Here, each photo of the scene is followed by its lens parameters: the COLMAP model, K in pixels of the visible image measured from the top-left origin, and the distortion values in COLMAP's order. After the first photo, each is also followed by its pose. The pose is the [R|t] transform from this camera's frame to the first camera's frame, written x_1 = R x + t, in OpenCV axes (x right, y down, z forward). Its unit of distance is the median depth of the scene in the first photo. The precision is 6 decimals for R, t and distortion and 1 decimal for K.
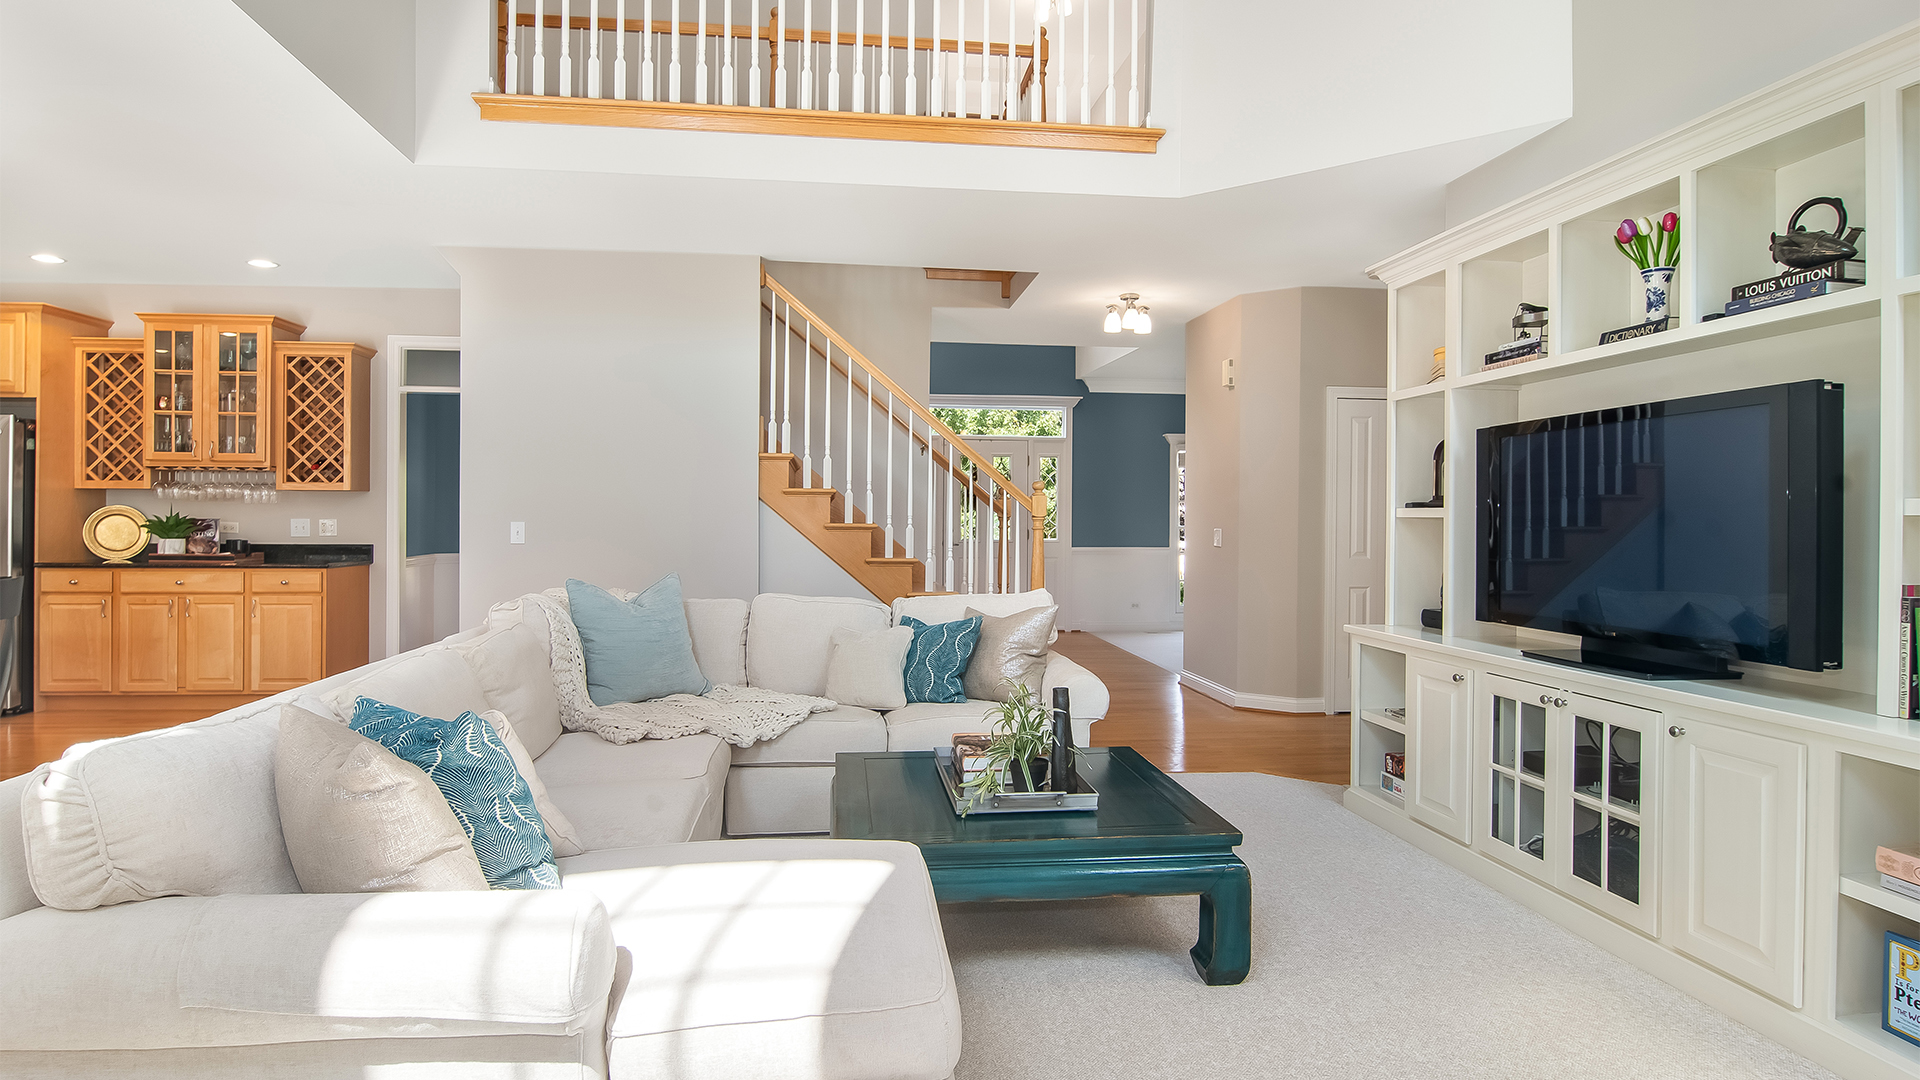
lens RADIAL K [[1042.3, 0, 925.2], [0, 1042.3, 510.6], [0, 0, 1]] dist [-0.000090, -0.014452]
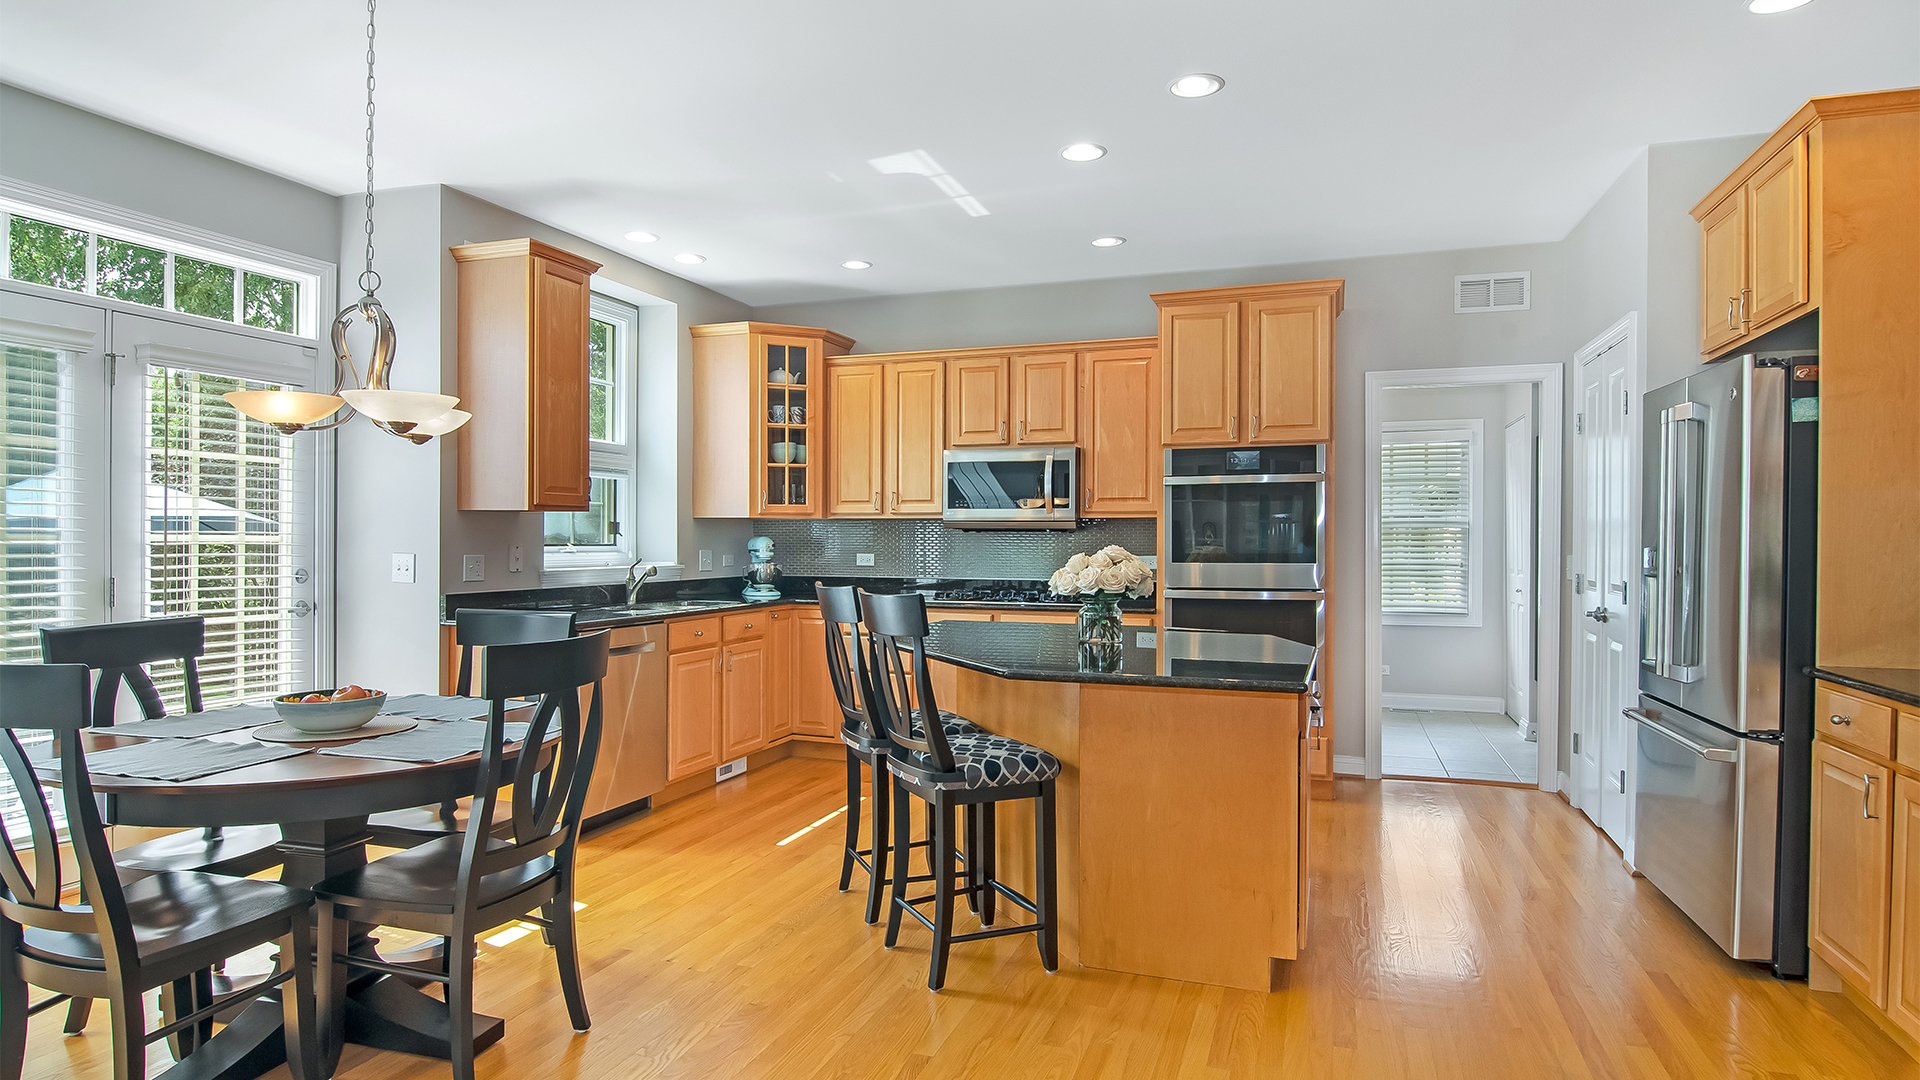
lens RADIAL K [[1048.6, 0, 928.2], [0, 1048.6, 540.0], [0, 0, 1]] dist [-0.001730, -0.000564]
pose [[-0.449411, -0.009154, -0.893278, -0.252306], [-0.001844, 0.999955, -0.009320, -0.000378], [0.893323, -0.002541, -0.449407, 0.810193]]
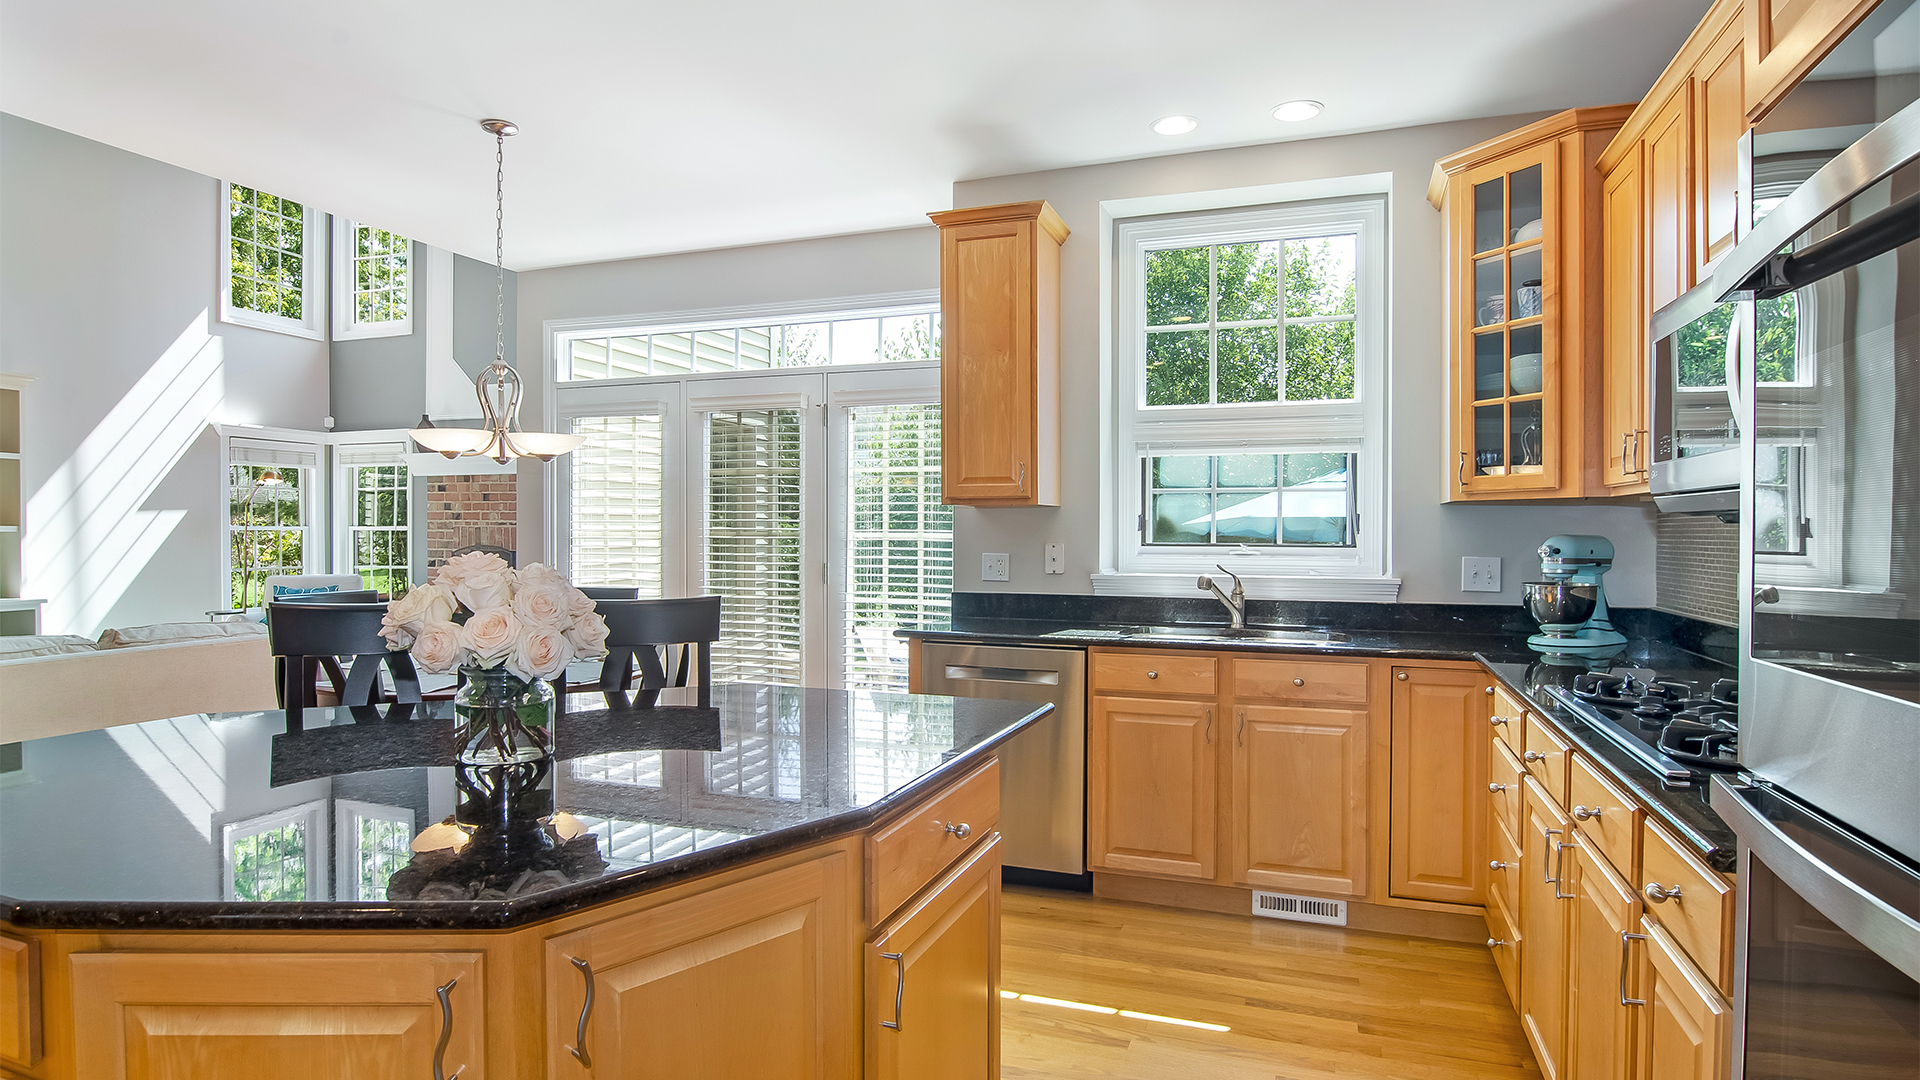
lens RADIAL K [[1034.3, 0, 953.8], [0, 1034.3, 549.1], [0, 0, 1]] dist [-0.012834, -0.002221]
pose [[-0.897804, -0.018631, 0.440001, -1.006438], [-0.012268, 0.999775, 0.017301, -0.010483], [-0.440224, 0.010134, -0.897831, 0.829676]]
